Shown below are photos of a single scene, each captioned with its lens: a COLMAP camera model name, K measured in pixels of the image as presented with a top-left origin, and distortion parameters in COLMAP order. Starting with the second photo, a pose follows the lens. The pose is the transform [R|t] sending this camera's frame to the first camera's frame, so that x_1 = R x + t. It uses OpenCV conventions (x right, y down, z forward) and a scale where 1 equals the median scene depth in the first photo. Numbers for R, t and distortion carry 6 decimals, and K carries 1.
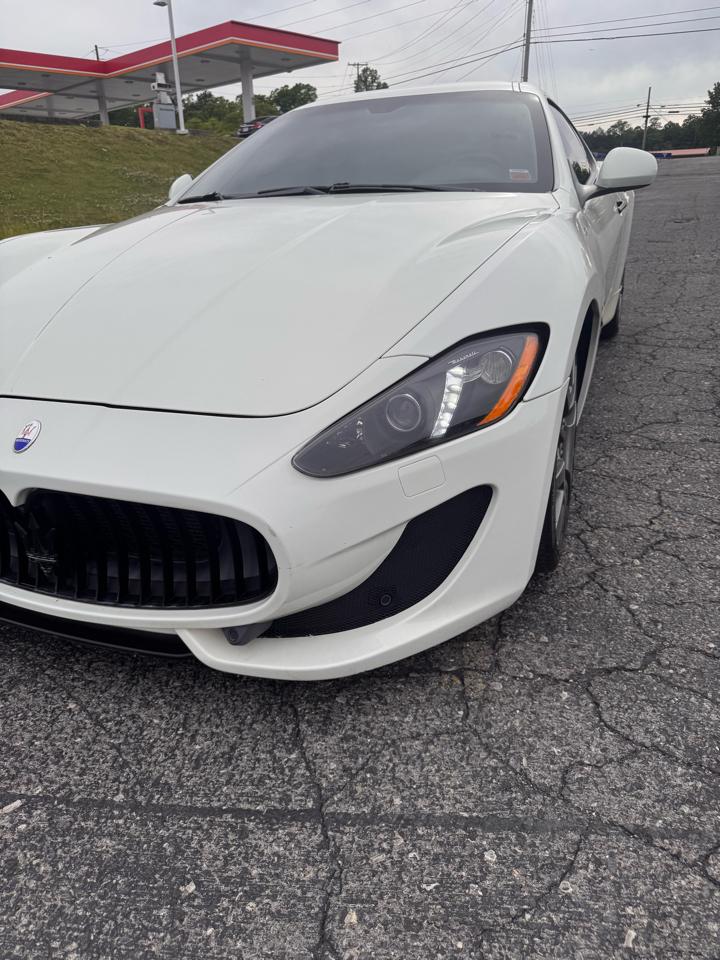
lens RADIAL K [[688.4, 0, 355.4], [0, 688.4, 475.3], [0, 0, 1]] dist [0.010233, -0.017428]
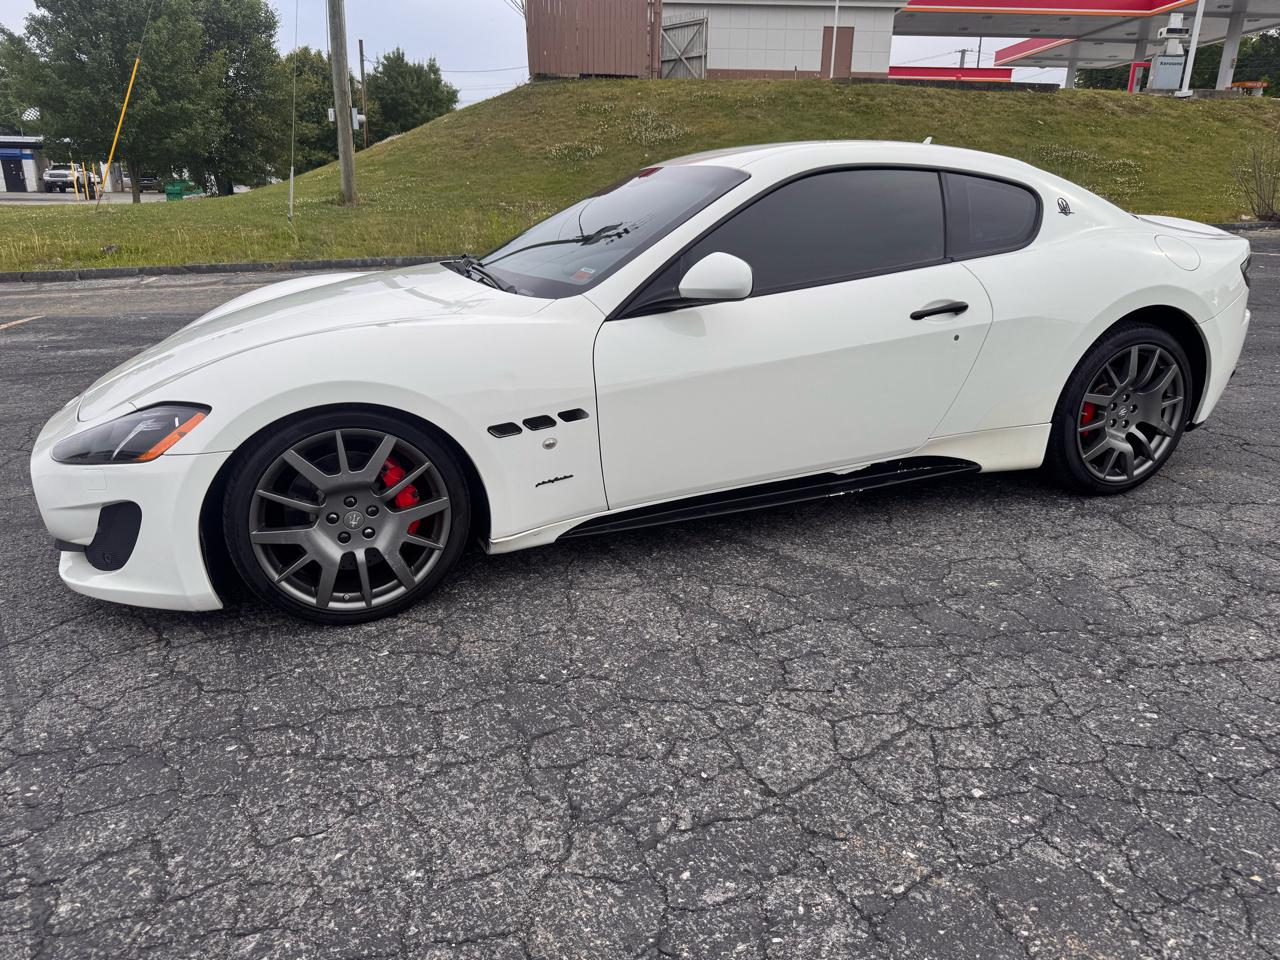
lens RADIAL K [[917.9, 0, 641.1], [0, 917.9, 476.6], [0, 0, 1]] dist [0.010233, -0.017428]
pose [[0.683210, 0.264429, -0.680663, 1.246304], [-0.301413, 0.951139, 0.066966, -0.273627], [0.665113, 0.159409, 0.729530, 0.159685]]
